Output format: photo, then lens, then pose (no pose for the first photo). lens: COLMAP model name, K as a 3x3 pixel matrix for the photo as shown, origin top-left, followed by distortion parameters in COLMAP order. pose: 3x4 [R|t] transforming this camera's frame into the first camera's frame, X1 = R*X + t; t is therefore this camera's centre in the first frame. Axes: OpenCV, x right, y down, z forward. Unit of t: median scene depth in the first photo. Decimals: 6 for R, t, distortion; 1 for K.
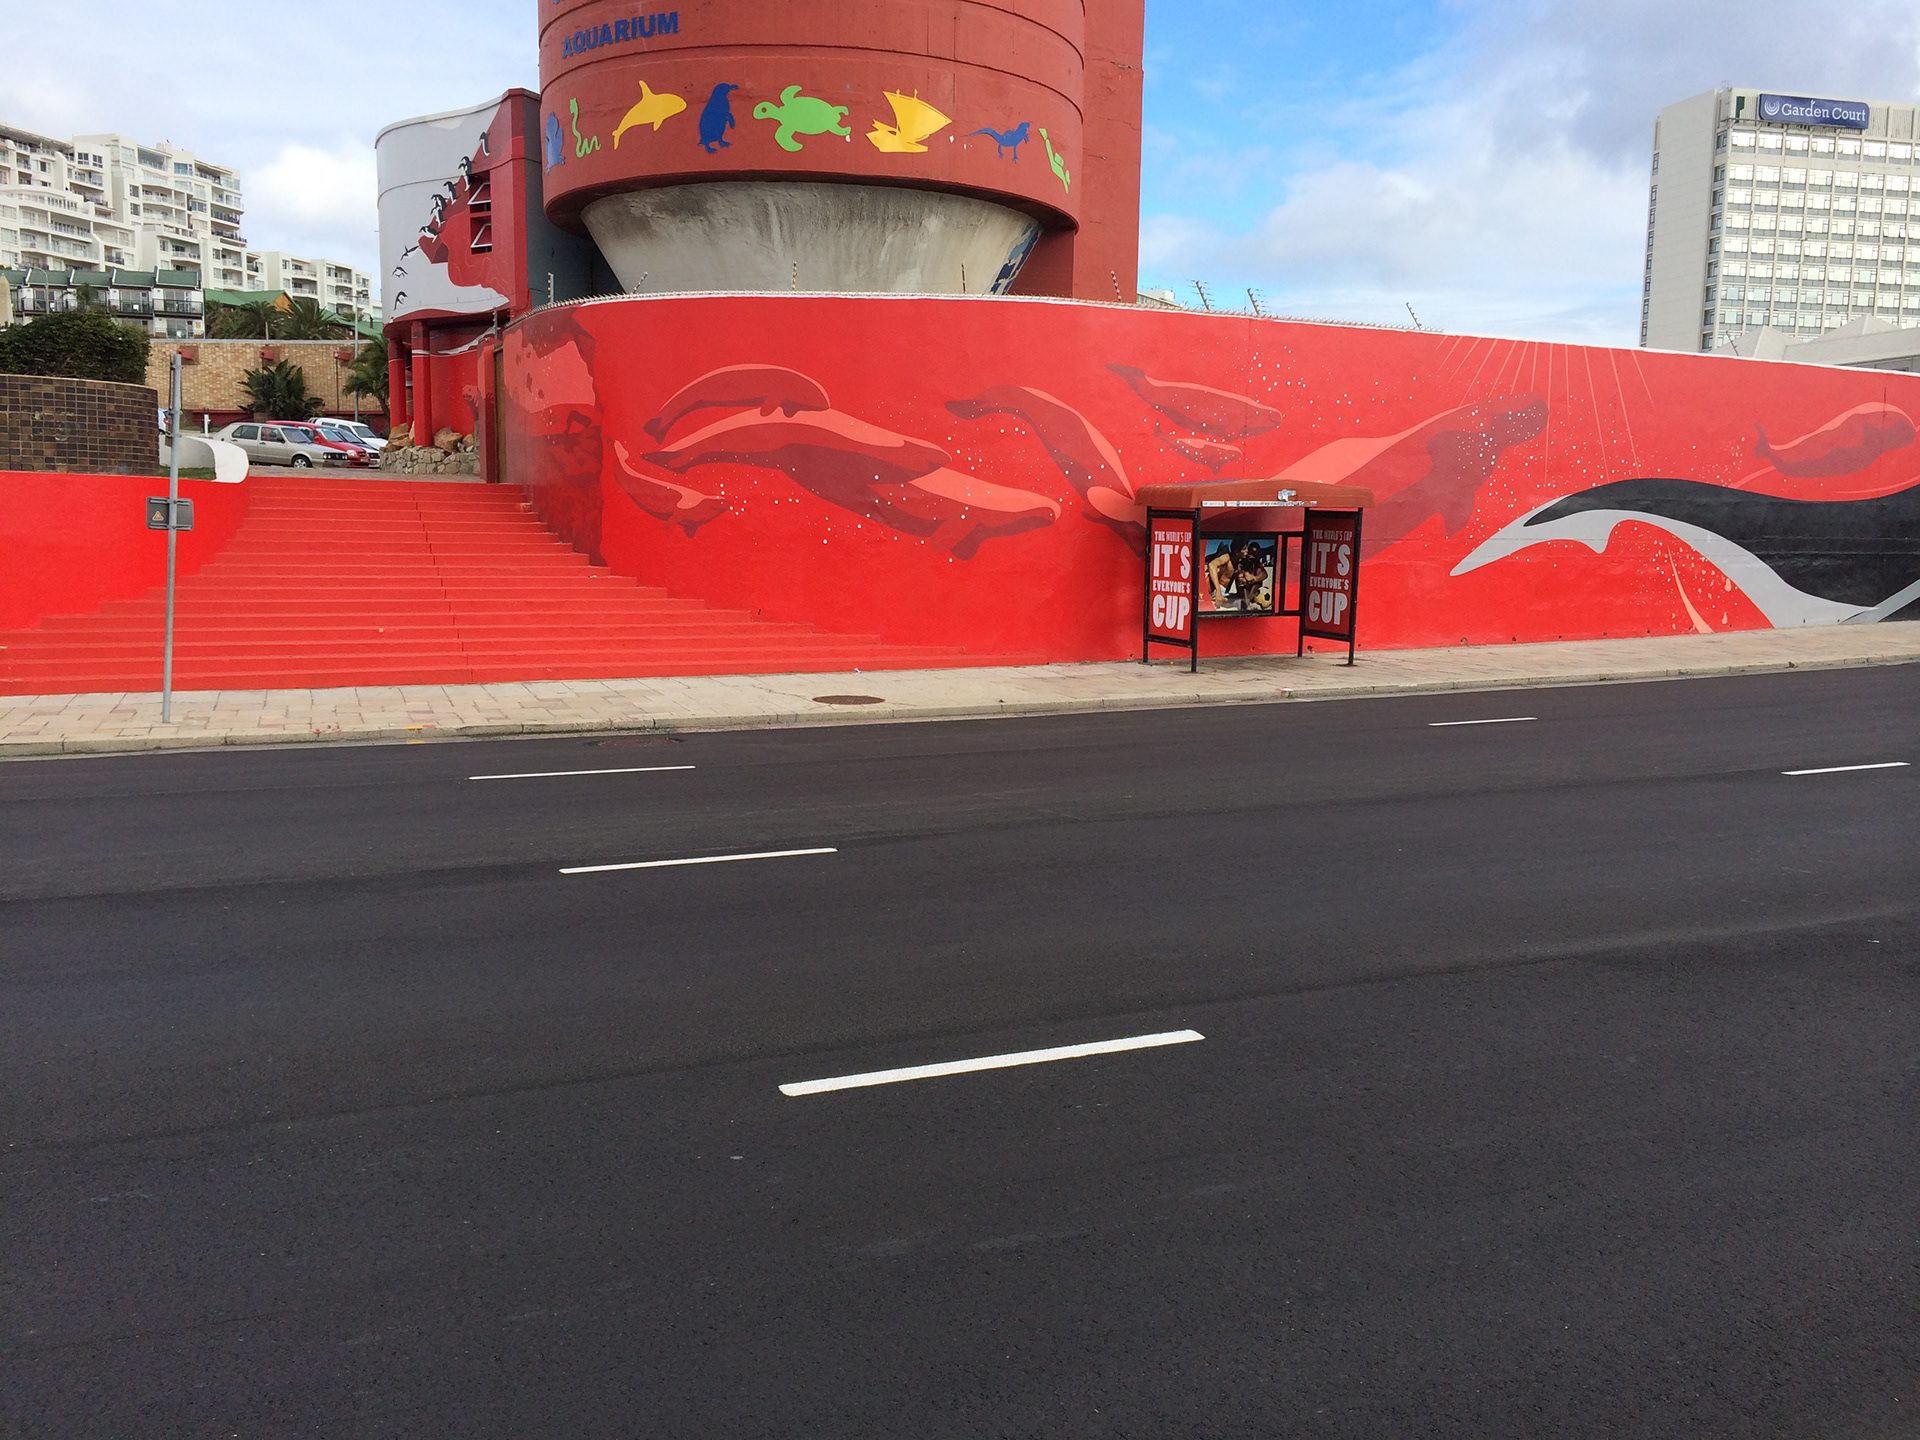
lens RADIAL K [[1642.6, 0, 955.1], [0, 1642.6, 724.8], [0, 0, 1]] dist [0.085004, -0.111084]
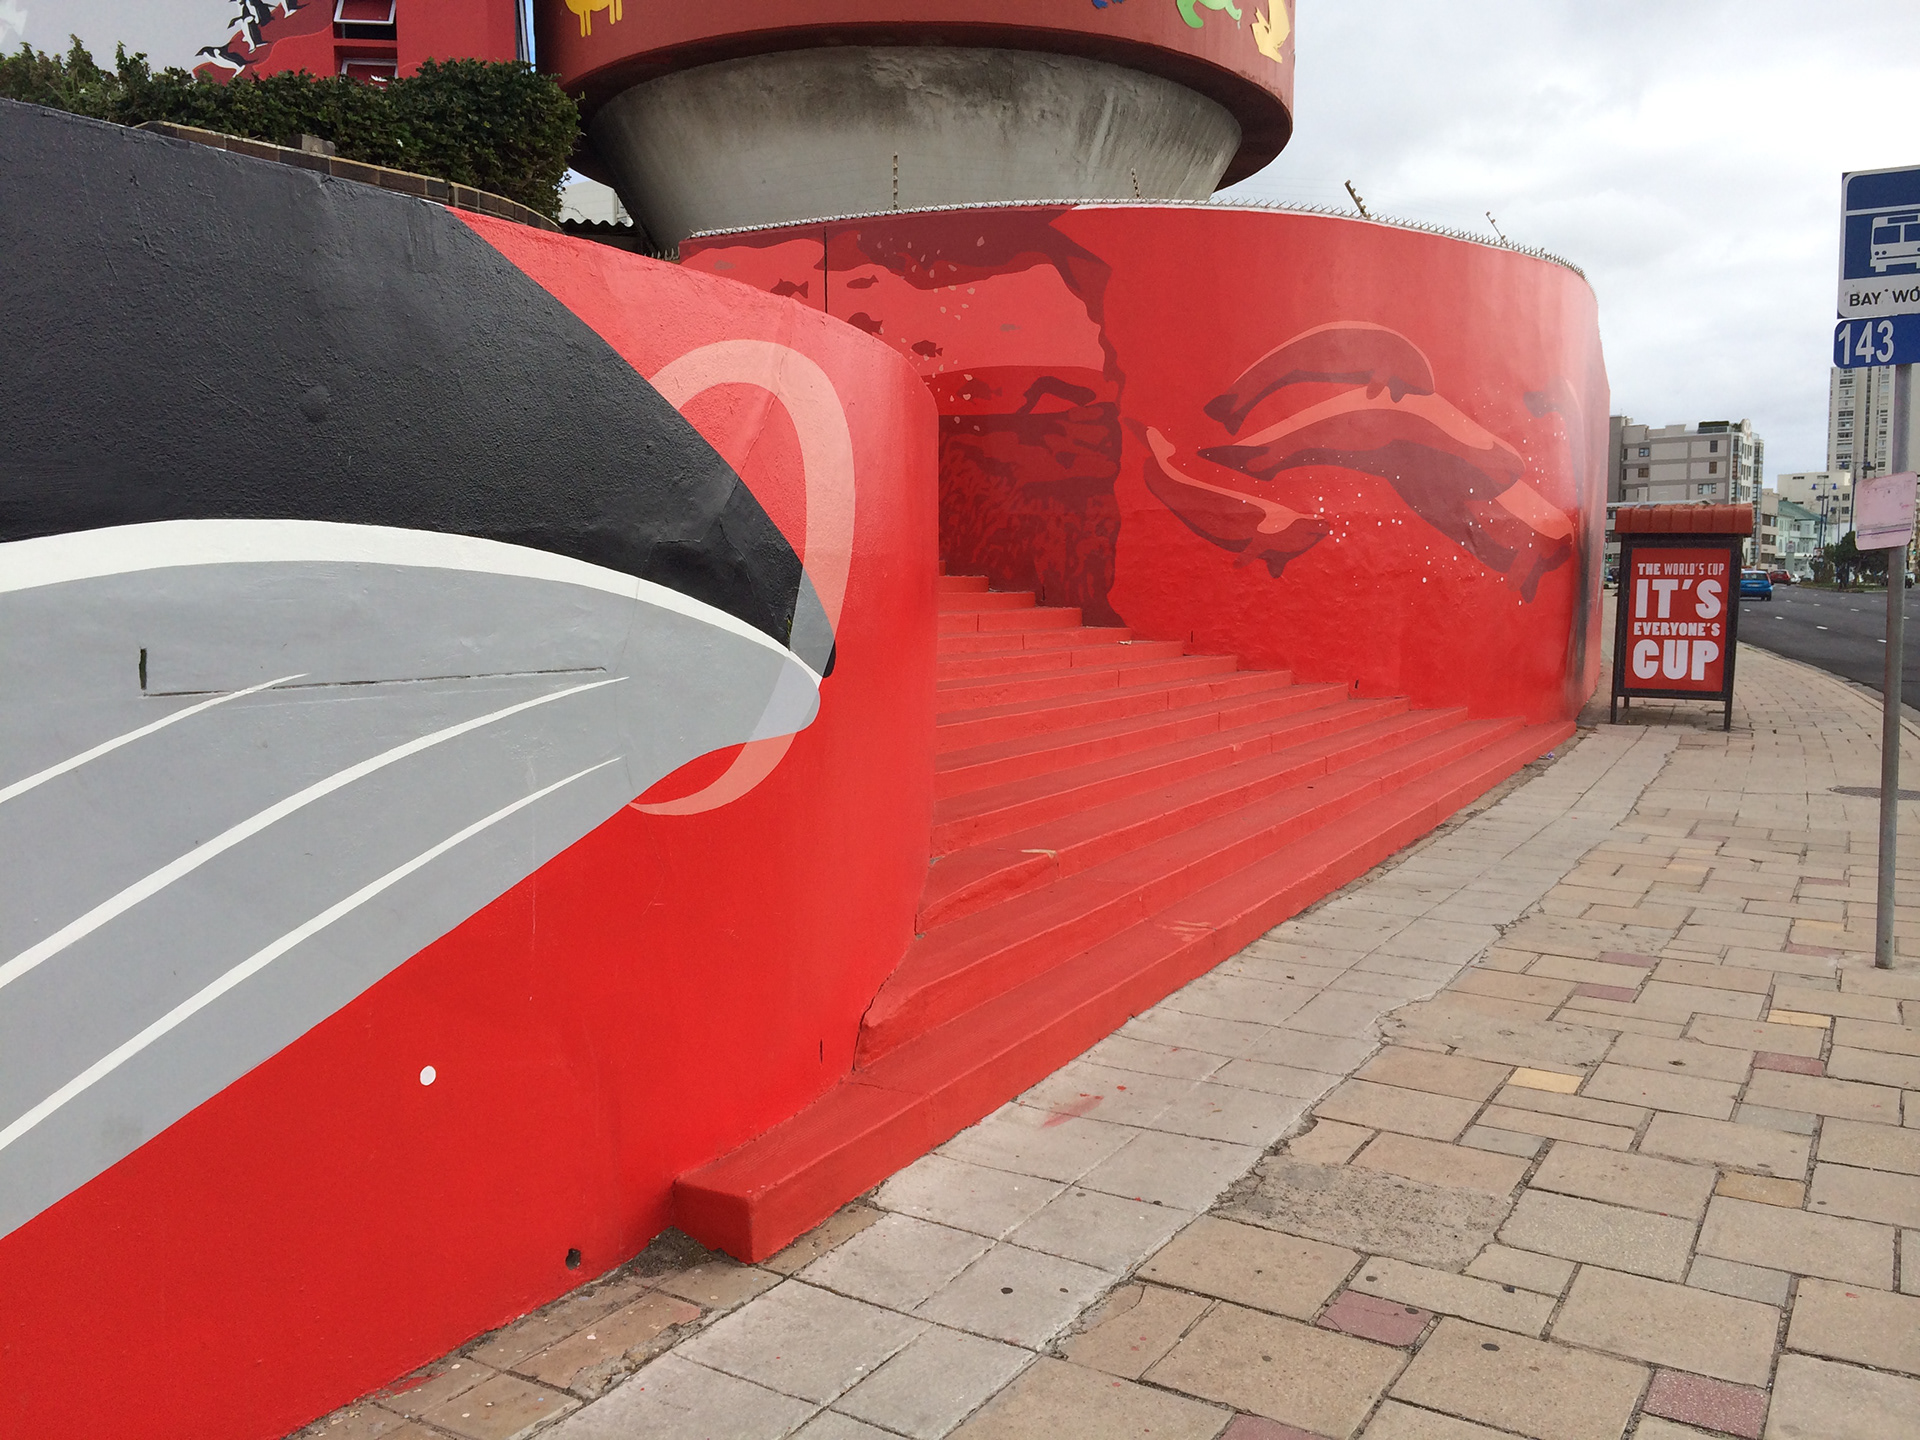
lens RADIAL K [[1642.6, 0, 955.6], [0, 1642.6, 732.4], [0, 0, 1]] dist [0.085004, -0.111084]
pose [[0.774301, -0.067895, 0.629165, -0.634510], [0.089143, 0.996016, -0.002223, -0.057857], [-0.626507, 0.057807, 0.777269, 0.534698]]
